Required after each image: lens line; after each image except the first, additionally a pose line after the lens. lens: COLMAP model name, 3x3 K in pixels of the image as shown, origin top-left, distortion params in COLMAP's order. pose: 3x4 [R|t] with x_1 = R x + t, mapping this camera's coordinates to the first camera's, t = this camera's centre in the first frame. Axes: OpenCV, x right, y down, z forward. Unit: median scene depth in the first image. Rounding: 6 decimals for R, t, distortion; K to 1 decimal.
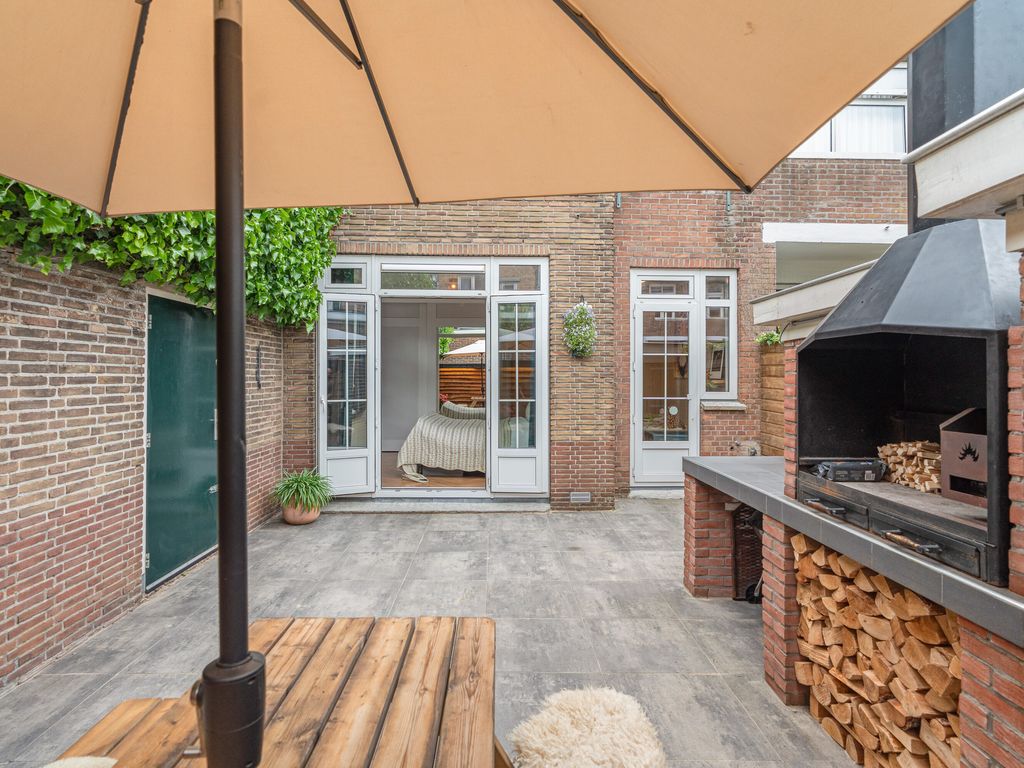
lens RADIAL K [[534.8, 0, 510.5], [0, 534.8, 372.2], [0, 0, 1]] dist [-0.000081, 0.000323]
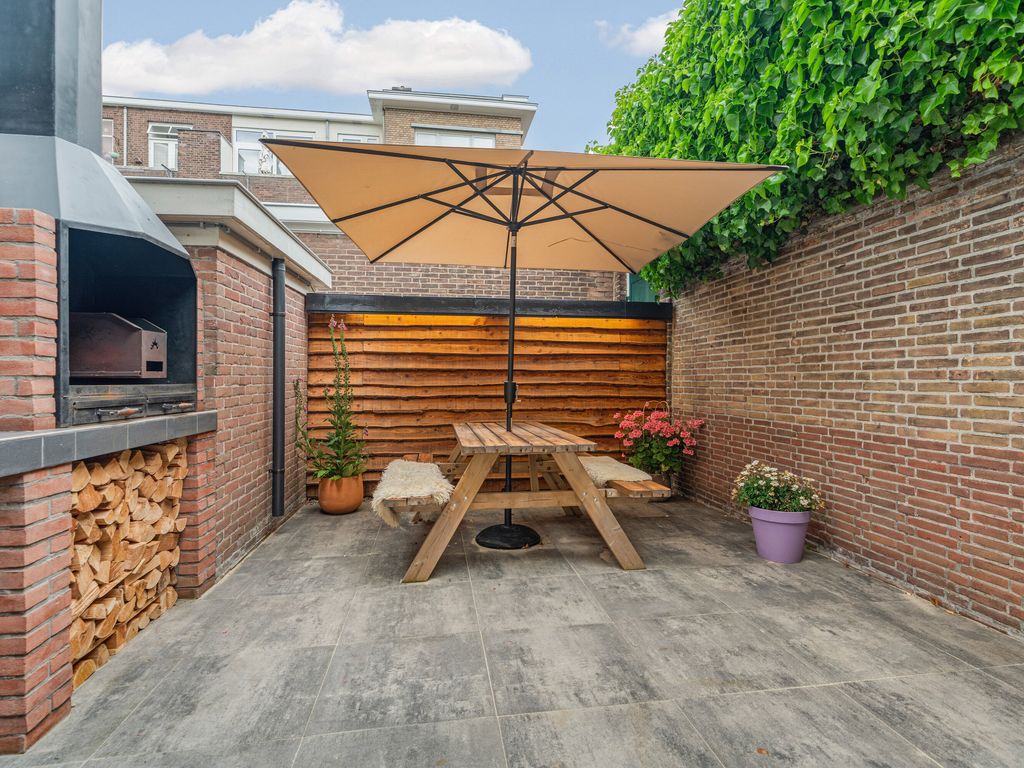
lens RADIAL K [[528.8, 0, 511.4], [0, 528.8, 386.2], [0, 0, 1]] dist [-0.001940, 0.001857]
pose [[-0.993160, -0.004333, -0.116678, 0.003395], [-0.004633, 0.999987, 0.002300, 0.077248], [0.116666, 0.002825, -0.993167, 0.773803]]
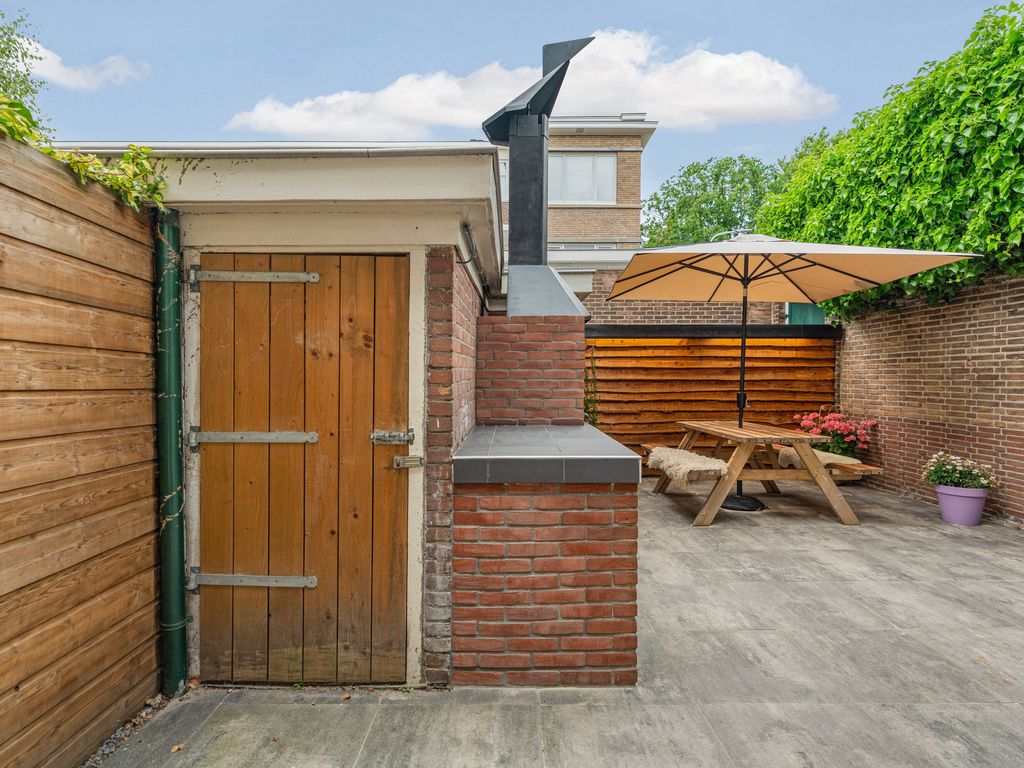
lens RADIAL K [[530.2, 0, 512.0], [0, 530.2, 384.0], [0, 0, 1]] dist [0.000264, 0.000965]
pose [[-0.999662, -0.004319, 0.025641, 0.296552], [-0.004125, 0.999963, 0.007602, 0.053474], [-0.025673, 0.007493, -0.999642, 1.044833]]
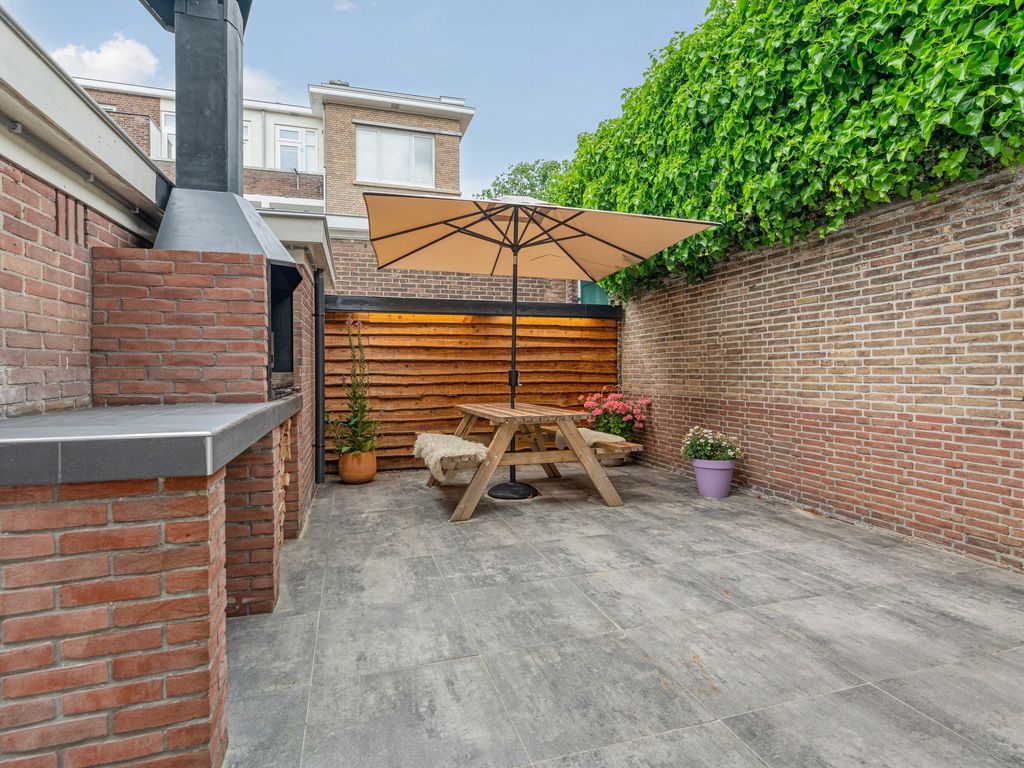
lens RADIAL K [[533.0, 0, 511.2], [0, 533.0, 374.0], [0, 0, 1]] dist [-0.000347, 0.000764]
pose [[-0.964462, 0.002873, -0.264206, 0.151537], [0.003743, 0.999989, -0.002788, 0.082171], [0.264195, -0.003678, -0.964462, 0.931578]]
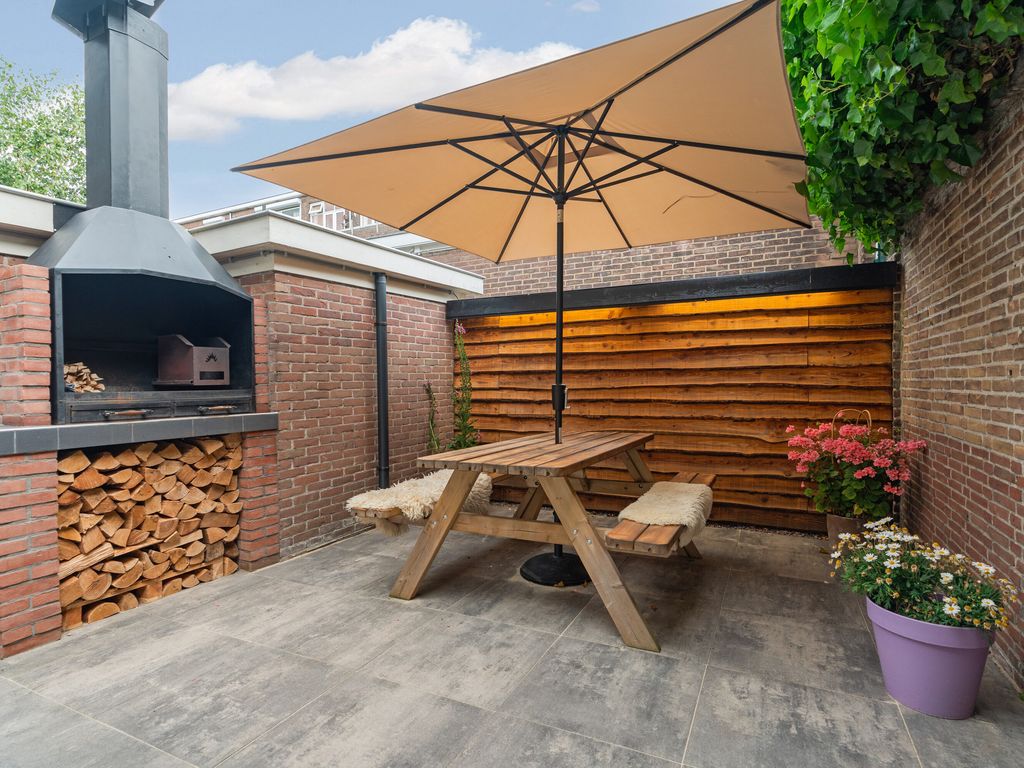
lens RADIAL K [[530.7, 0, 514.0], [0, 530.7, 391.8], [0, 0, 1]] dist [0.000007, 0.000478]
pose [[-0.883864, -0.001892, 0.467740, -0.282272], [0.003808, 0.999930, 0.011241, 0.074652], [-0.467728, 0.011716, -0.883795, 0.633642]]
